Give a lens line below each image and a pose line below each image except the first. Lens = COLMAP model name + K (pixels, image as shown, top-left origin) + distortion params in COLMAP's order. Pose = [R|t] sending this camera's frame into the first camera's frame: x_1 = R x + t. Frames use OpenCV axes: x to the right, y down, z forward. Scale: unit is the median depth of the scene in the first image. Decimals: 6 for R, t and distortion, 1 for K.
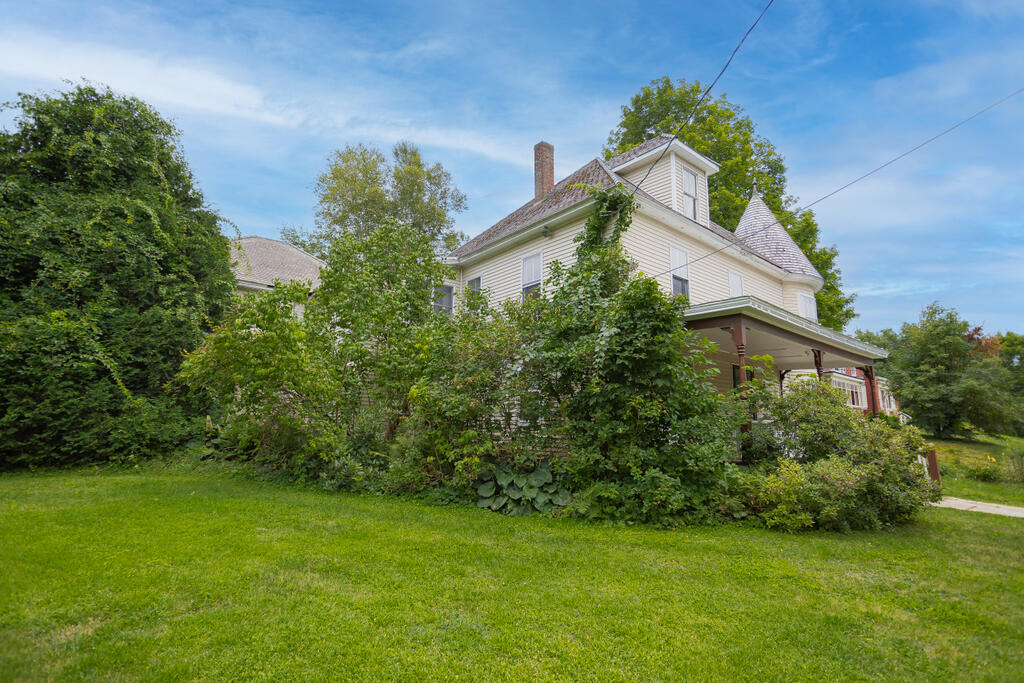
lens RADIAL K [[482.1, 0, 512.7], [0, 482.1, 320.4], [0, 0, 1]] dist [-0.025952, 0.020982]
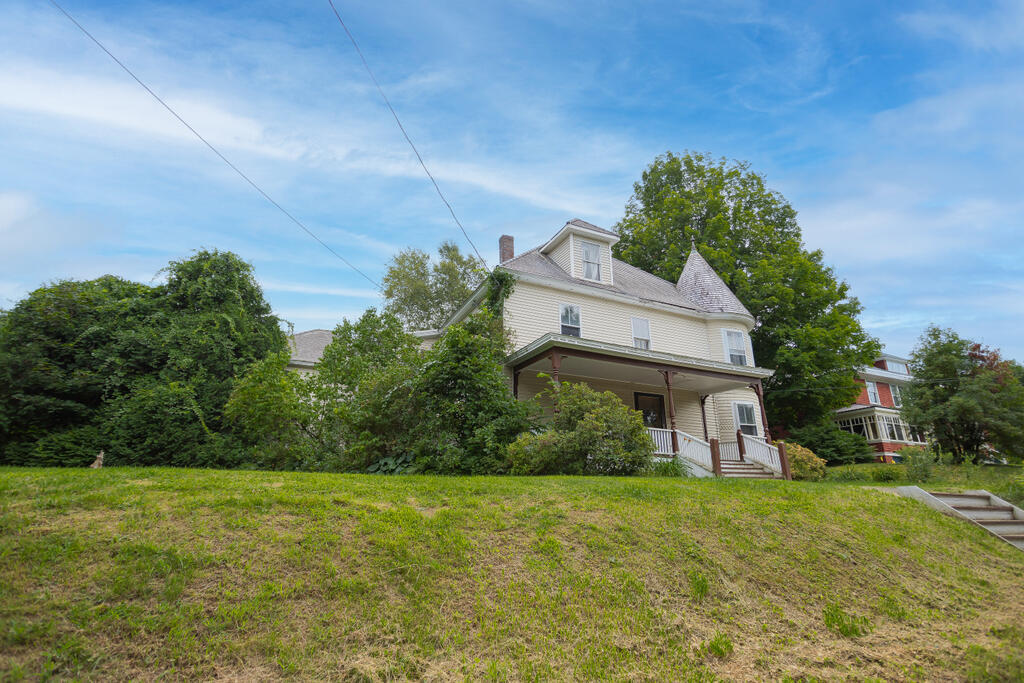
lens RADIAL K [[482.1, 0, 512.7], [0, 482.1, 320.4], [0, 0, 1]] dist [-0.025952, 0.020982]
pose [[0.968764, -0.107372, -0.223536, 0.538941], [0.072598, 0.984709, -0.158360, 0.100968], [0.237122, 0.137185, 0.961745, -0.339190]]
